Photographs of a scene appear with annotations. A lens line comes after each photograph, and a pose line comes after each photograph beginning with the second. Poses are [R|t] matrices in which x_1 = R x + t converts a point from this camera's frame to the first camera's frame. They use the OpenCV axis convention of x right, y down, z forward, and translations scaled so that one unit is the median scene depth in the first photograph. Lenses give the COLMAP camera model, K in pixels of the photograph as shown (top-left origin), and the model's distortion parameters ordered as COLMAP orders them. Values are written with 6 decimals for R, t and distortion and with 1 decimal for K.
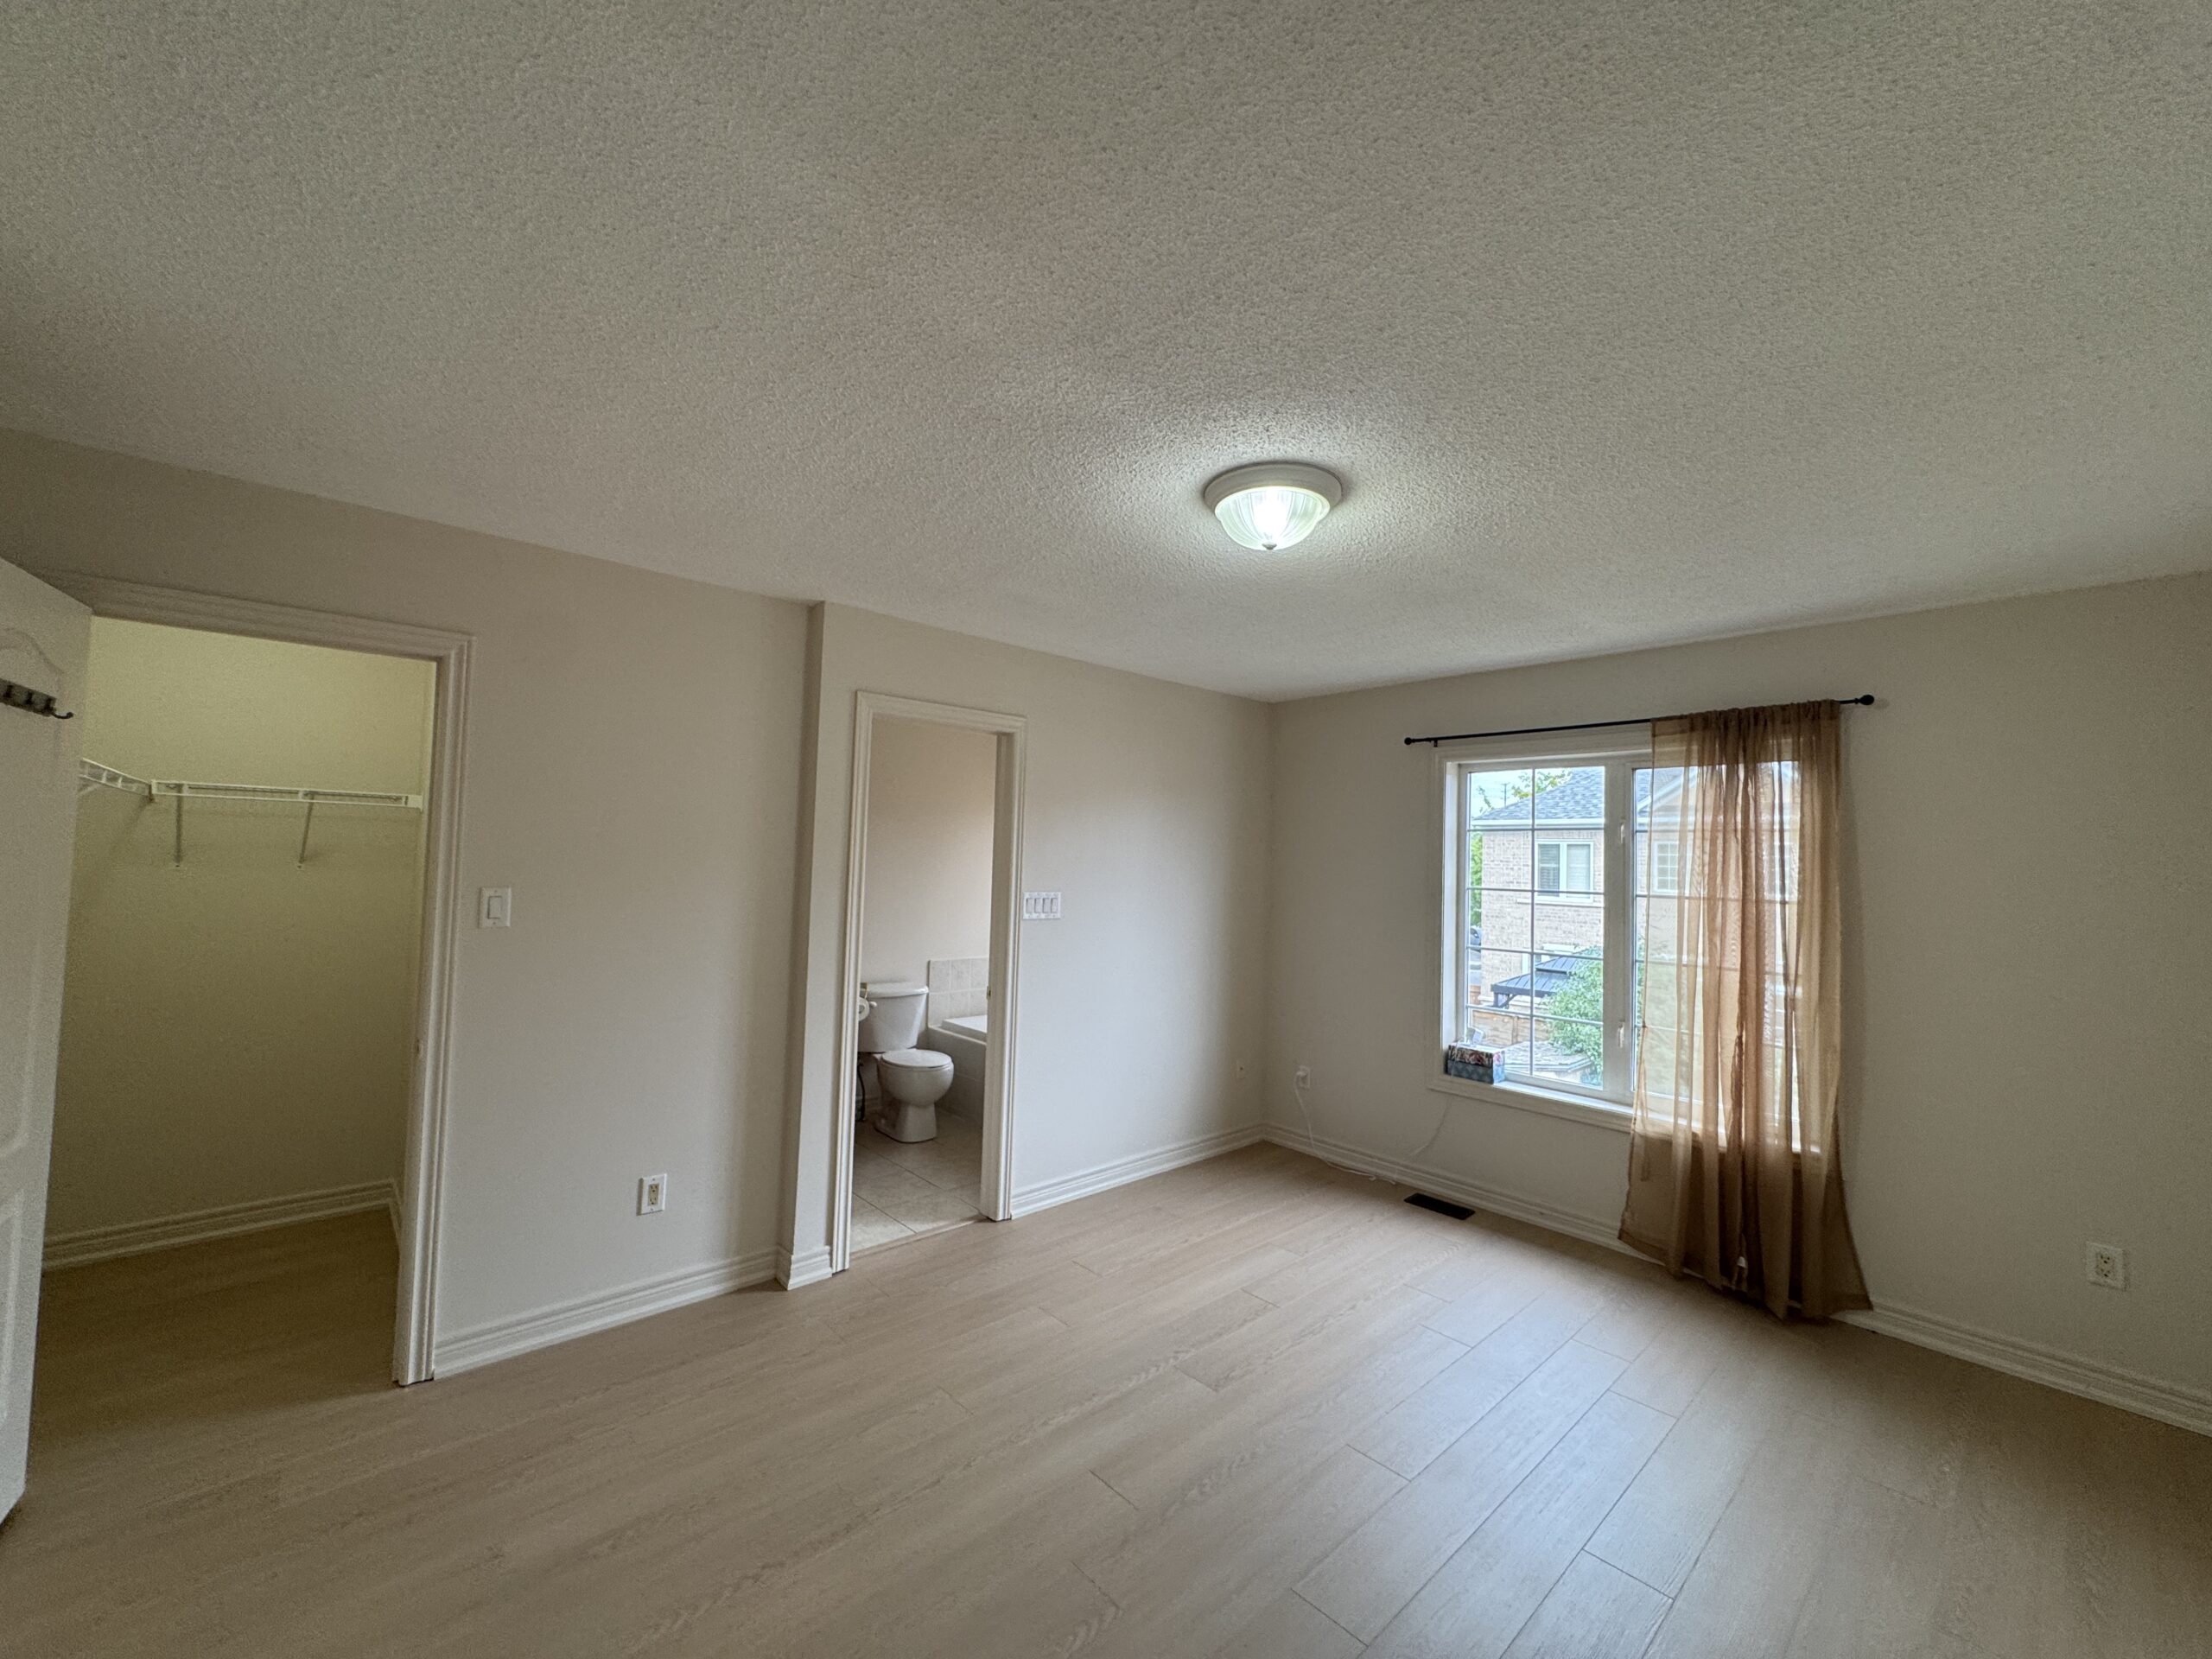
lens RADIAL K [[888.8, 0, 1110.2], [0, 888.8, 833.8], [0, 0, 1]] dist [0.013407, 0.000264]
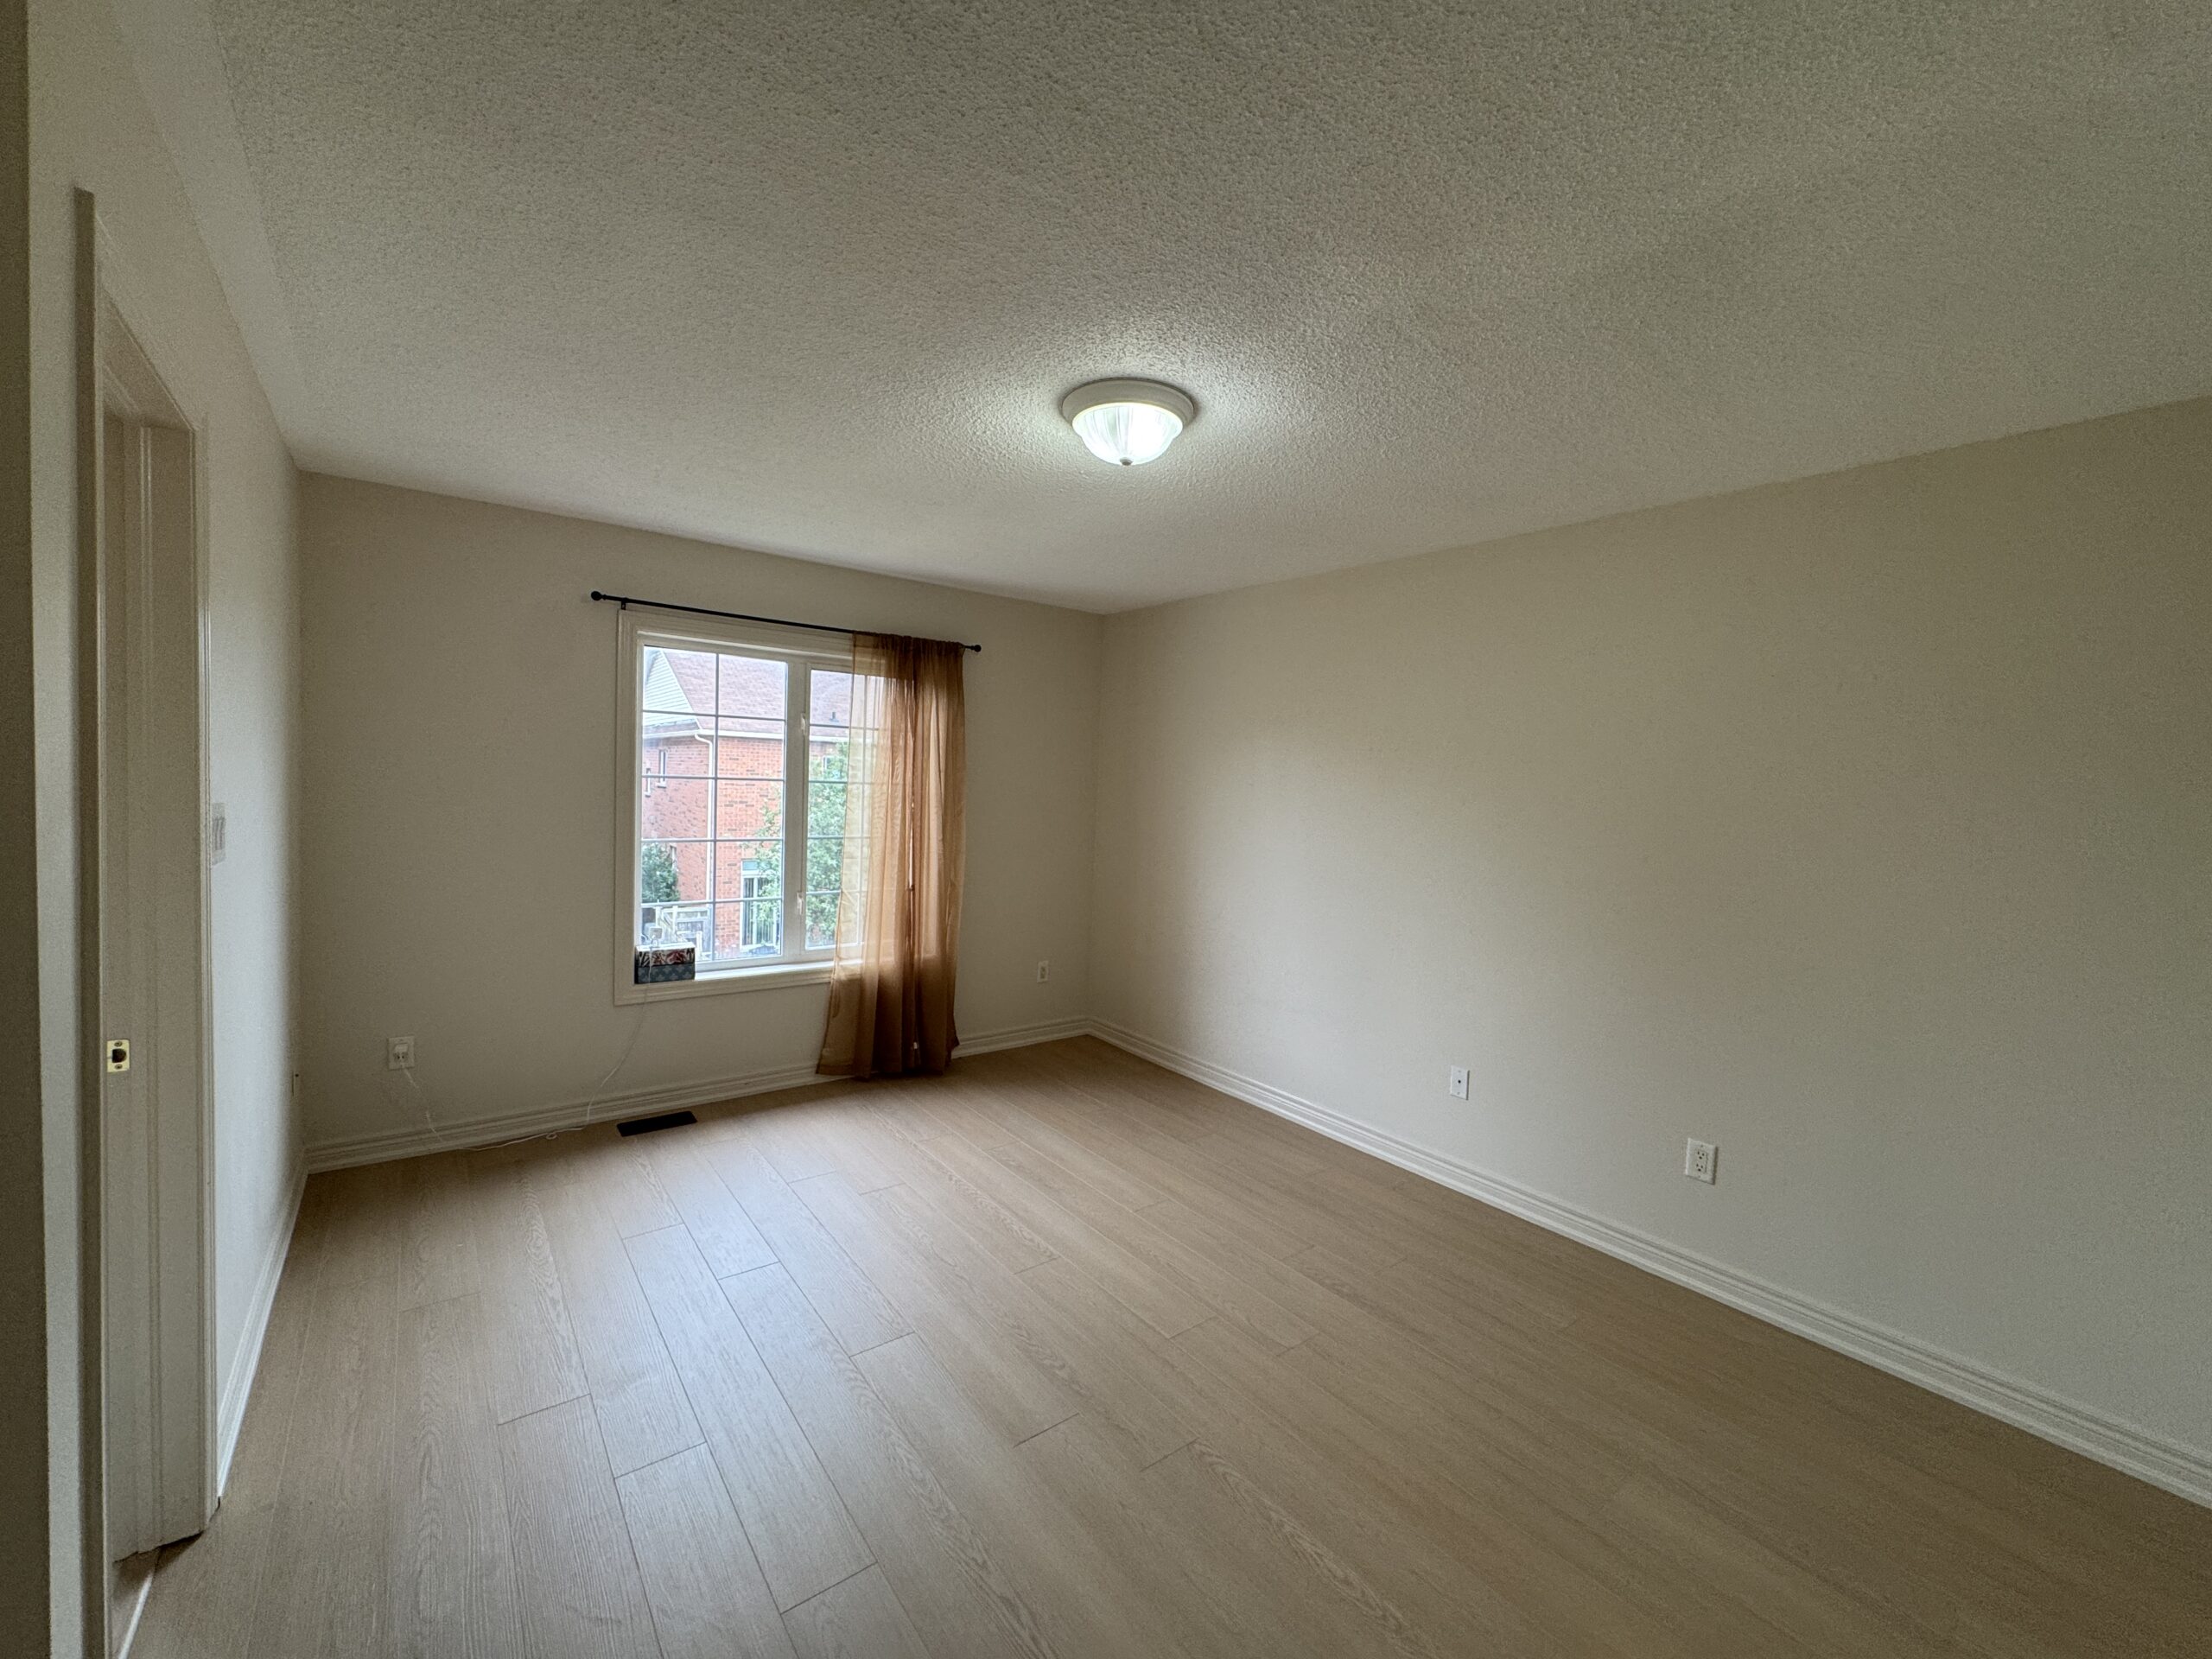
lens RADIAL K [[888.8, 0, 1104.9], [0, 888.8, 827.7], [0, 0, 1]] dist [0.013407, 0.000264]
pose [[0.100223, -0.077916, 0.991910, -0.494706], [-0.066265, 0.994193, 0.084791, 0.006269], [-0.992756, -0.074227, 0.094477, 0.499391]]
